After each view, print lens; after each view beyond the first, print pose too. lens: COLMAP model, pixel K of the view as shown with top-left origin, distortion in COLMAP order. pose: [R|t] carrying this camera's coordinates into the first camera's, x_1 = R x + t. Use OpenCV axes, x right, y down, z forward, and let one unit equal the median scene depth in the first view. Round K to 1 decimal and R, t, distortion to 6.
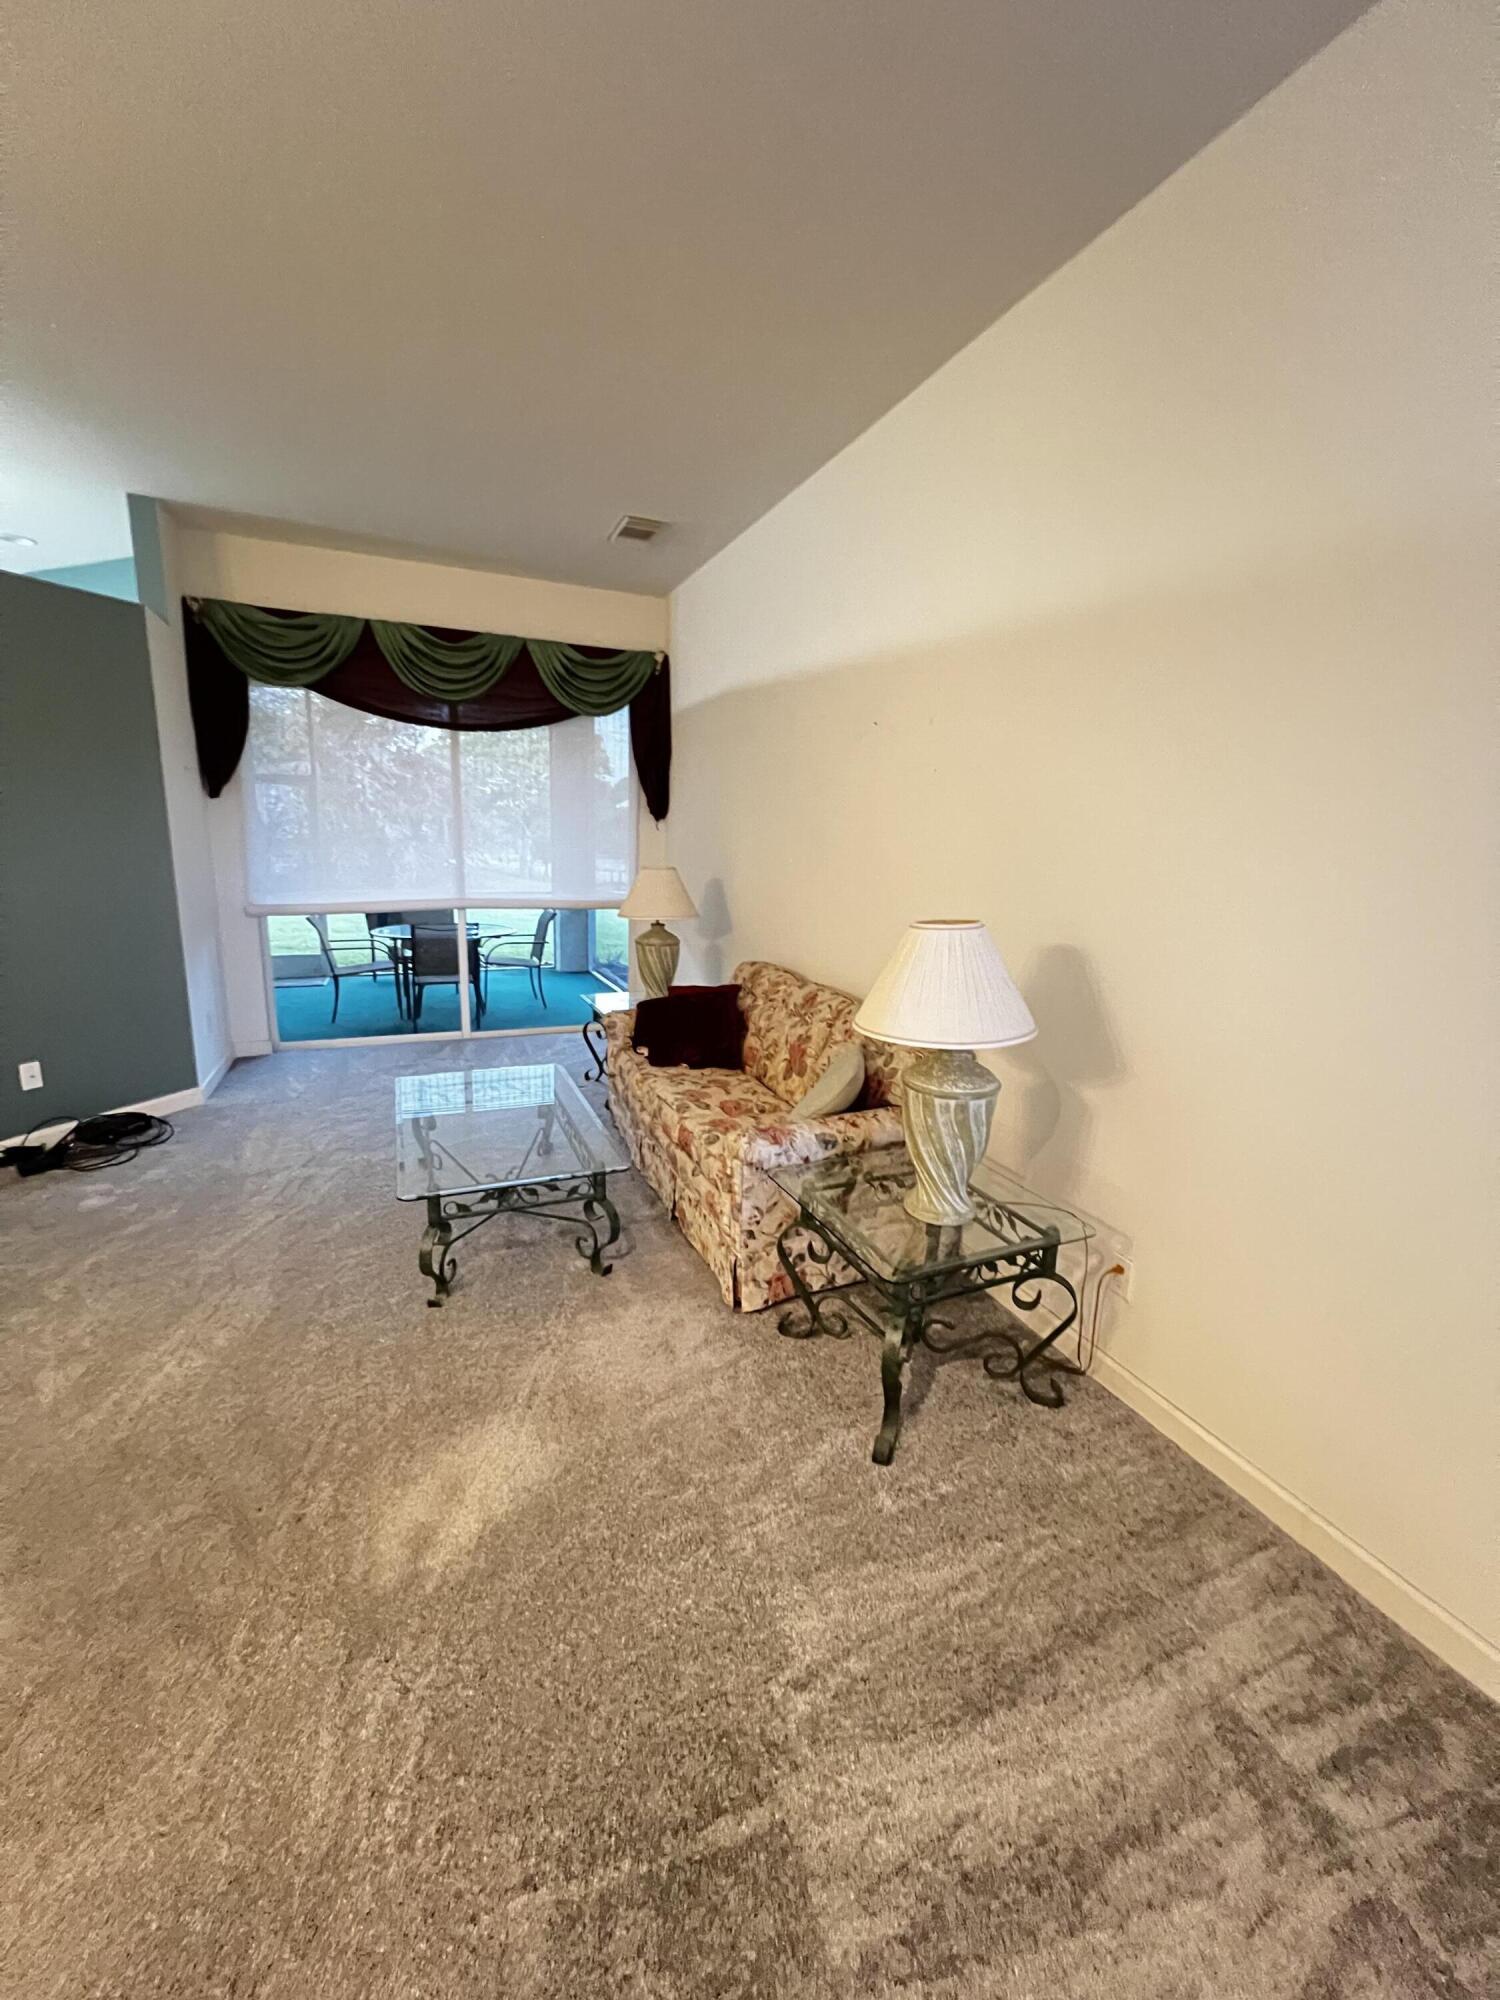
lens RADIAL K [[803.9, 0, 753.7], [0, 803.9, 988.5], [0, 0, 1]] dist [-0.006119, 0.002097]
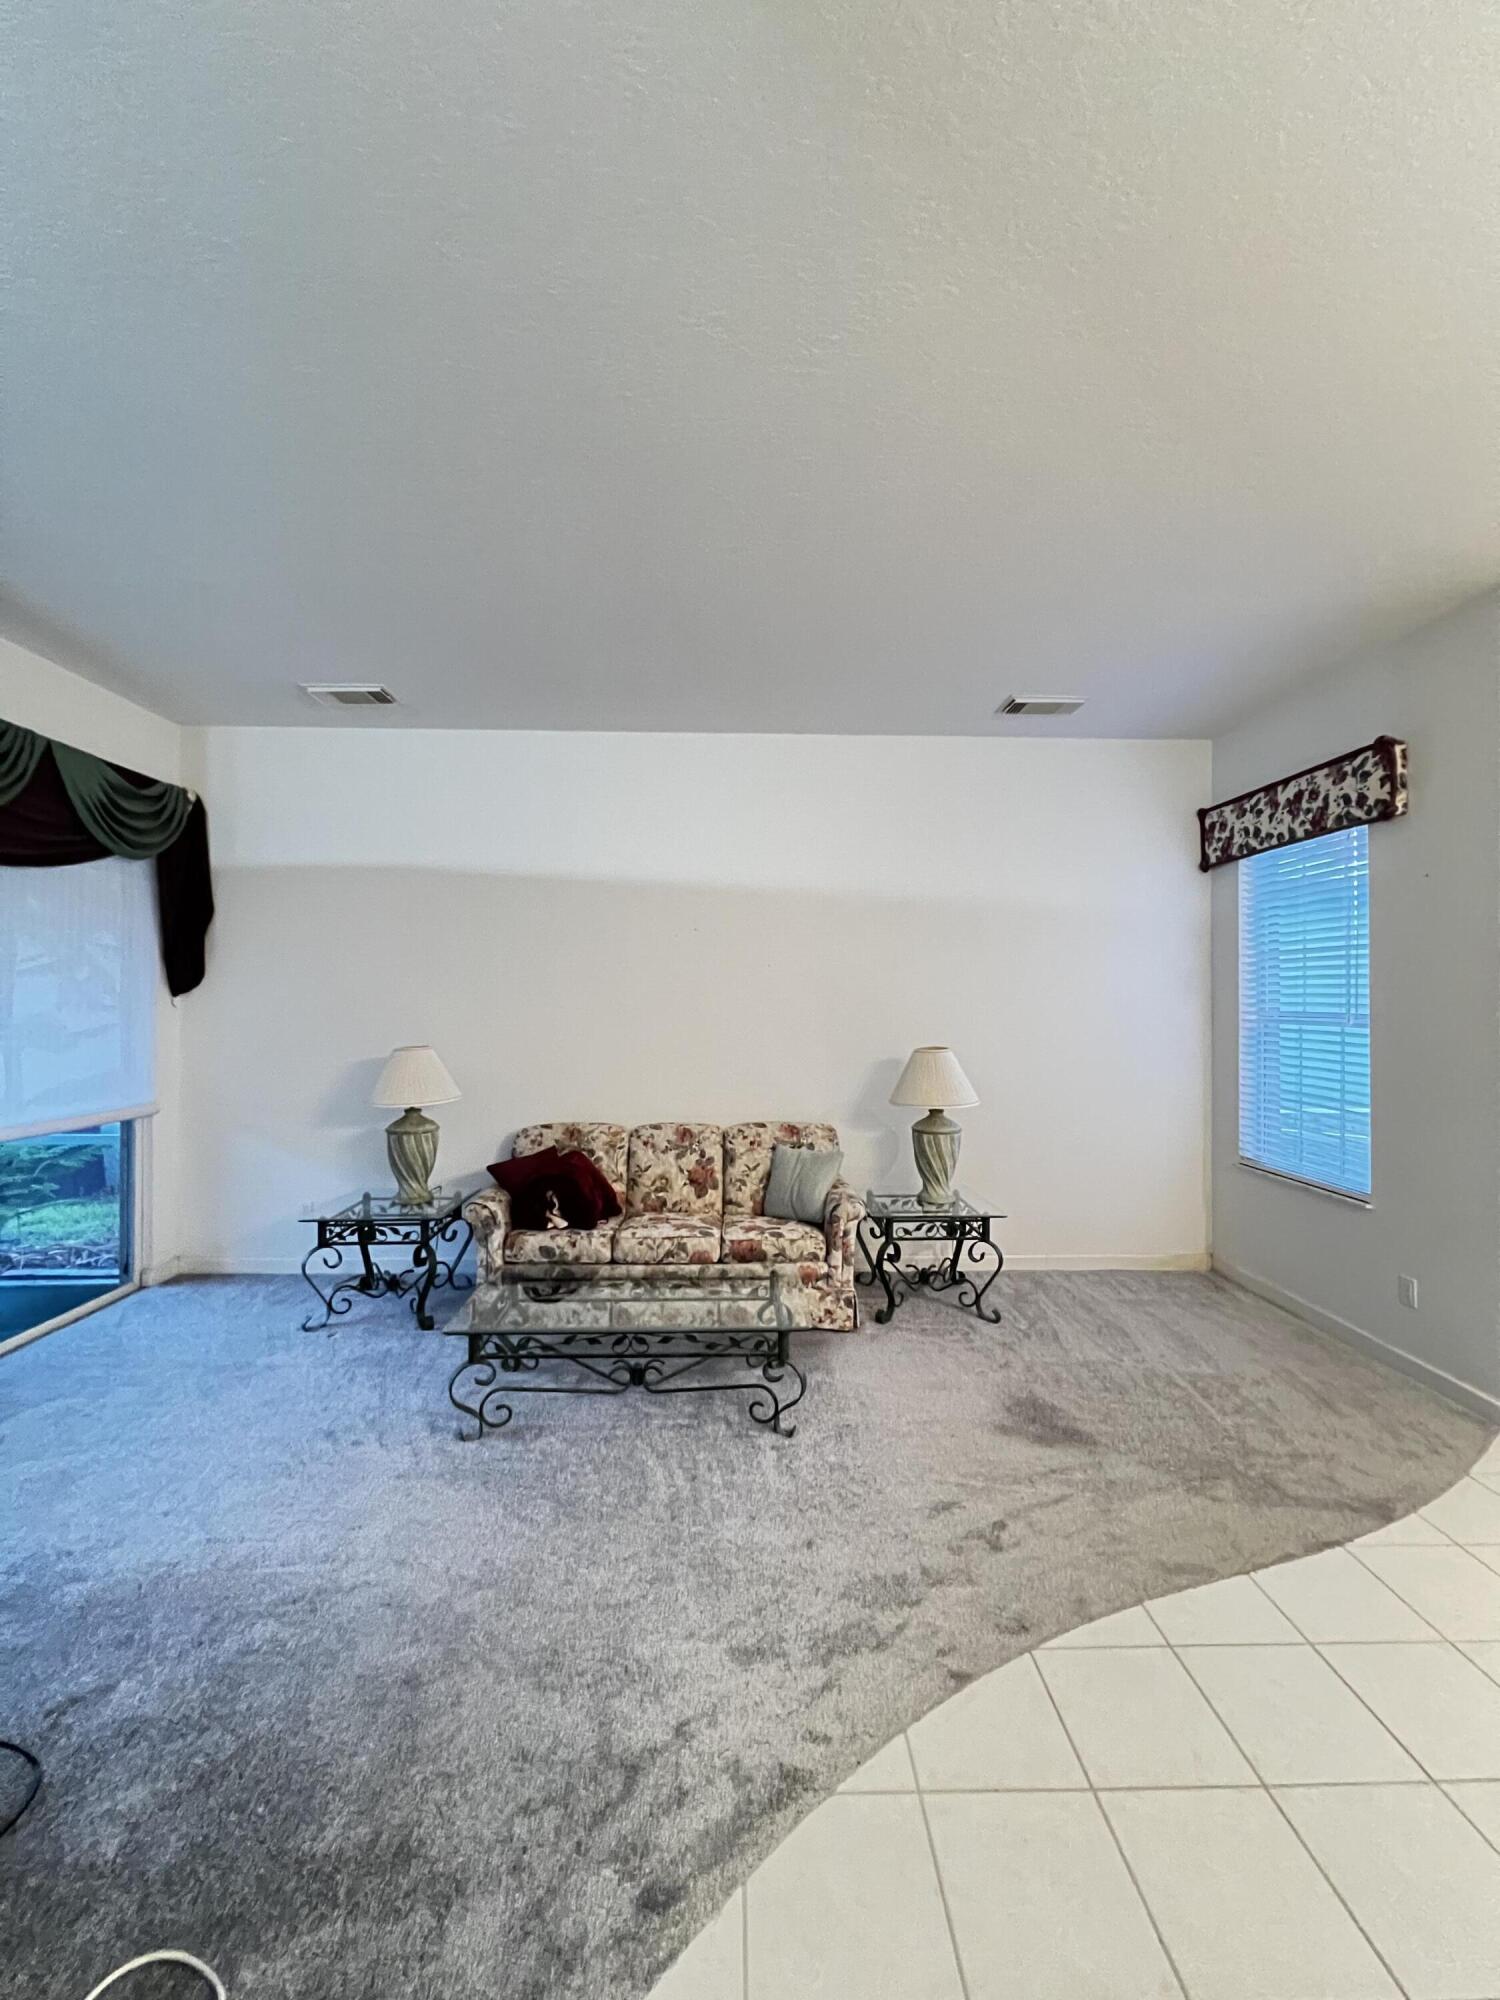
lens RADIAL K [[805.8, 0, 751.1], [0, 805.8, 999.1], [0, 0, 1]] dist [0.002282, 0.000206]
pose [[0.382609, -0.024543, 0.923584, -0.663581], [0.188286, 0.980740, -0.051939, -0.067702], [-0.904521, 0.193770, 0.379861, 0.230066]]
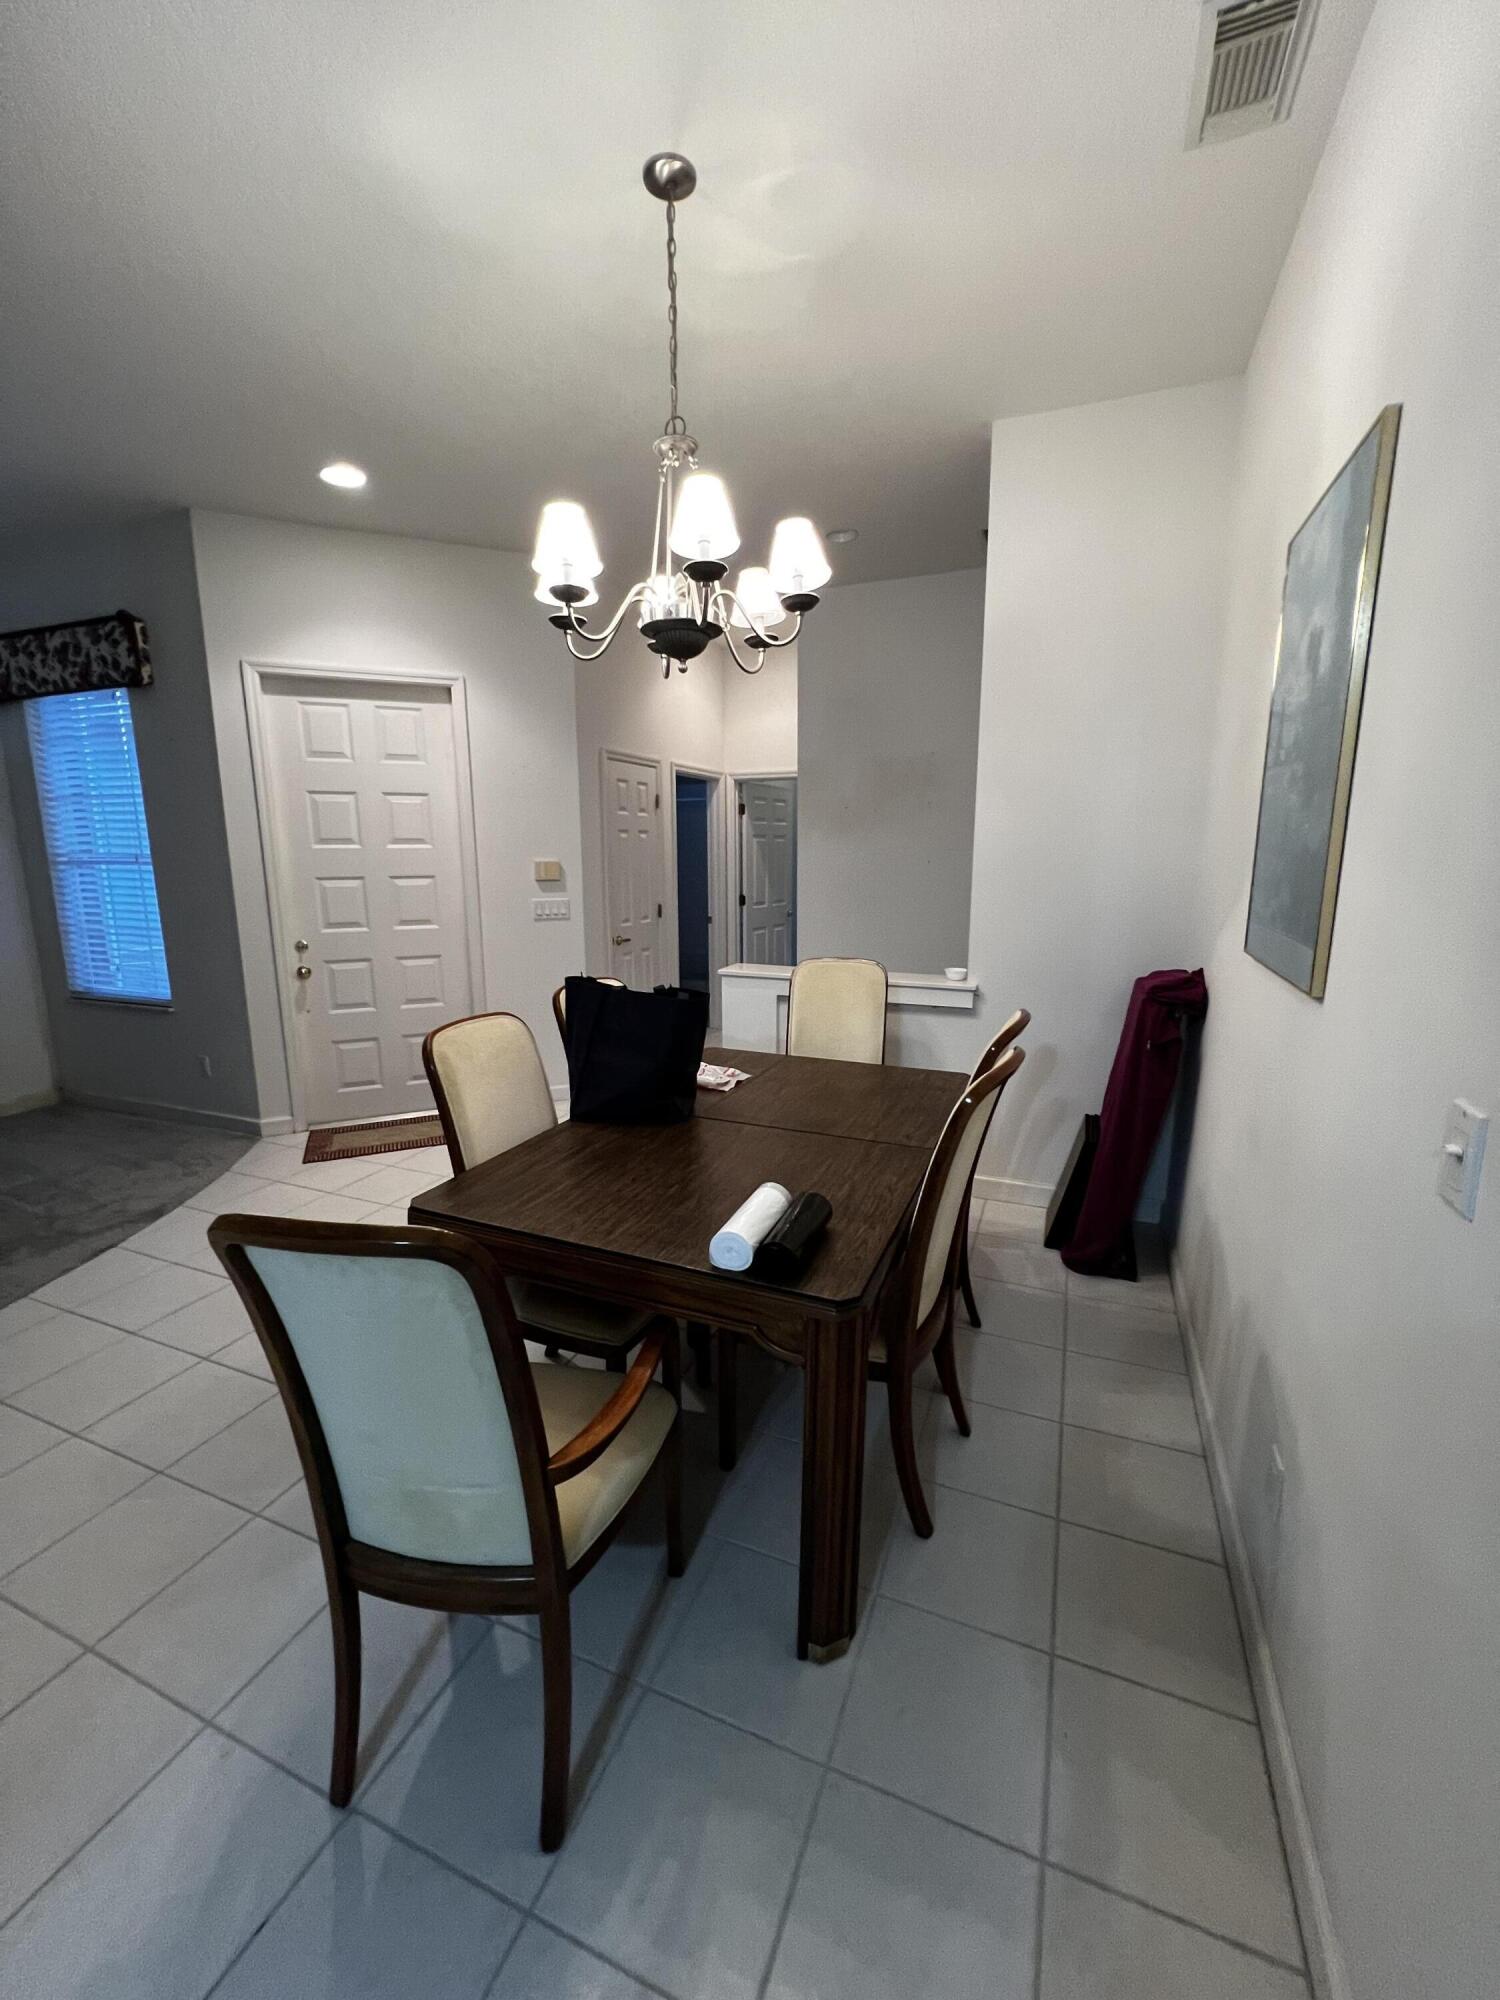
lens RADIAL K [[803.9, 0, 752.6], [0, 803.9, 997.0], [0, 0, 1]] dist [-0.006119, 0.002097]
pose [[-0.695717, -0.159696, 0.700340, -0.848407], [0.126337, 0.932572, 0.338154, -0.055649], [-0.707119, 0.323738, -0.628631, 0.149576]]
